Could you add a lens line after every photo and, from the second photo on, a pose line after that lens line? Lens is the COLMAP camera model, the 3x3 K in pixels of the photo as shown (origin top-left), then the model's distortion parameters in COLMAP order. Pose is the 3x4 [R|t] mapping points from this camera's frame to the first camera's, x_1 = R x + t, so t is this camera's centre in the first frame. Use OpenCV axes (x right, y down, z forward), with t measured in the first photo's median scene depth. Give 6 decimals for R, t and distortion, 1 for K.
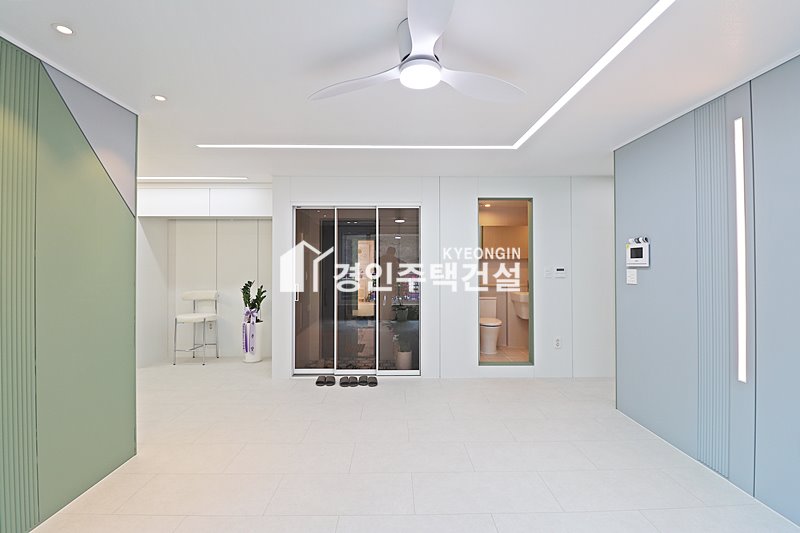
lens RADIAL K [[374.2, 0, 402.3], [0, 374.2, 262.4], [0, 0, 1]] dist [-0.001138, -0.003693]
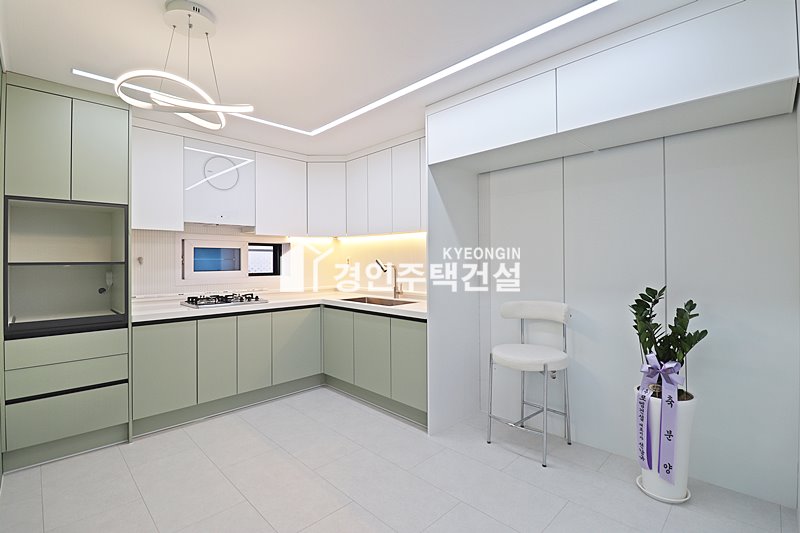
lens RADIAL K [[374.2, 0, 400.9], [0, 374.2, 259.2], [0, 0, 1]] dist [-0.001138, -0.003693]
pose [[0.693797, -0.005340, -0.720151, -0.359726], [0.012512, 0.999911, 0.004640, 0.017655], [0.720062, -0.012229, 0.693802, 0.624957]]
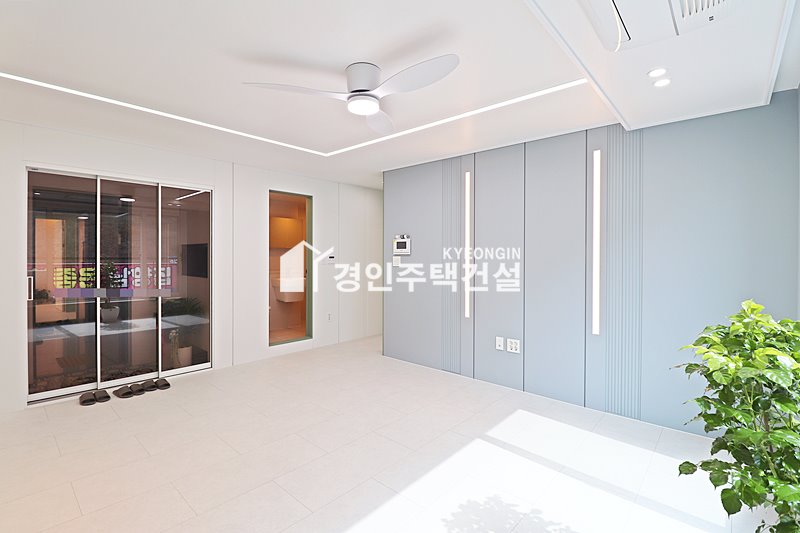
lens RADIAL K [[374.2, 0, 395.4], [0, 374.2, 259.6], [0, 0, 1]] dist [-0.001138, -0.003693]
pose [[0.688328, -0.004116, 0.725388, -0.320935], [-0.010382, 0.999826, 0.015524, 0.005847], [-0.725325, -0.018217, 0.688165, 0.001666]]
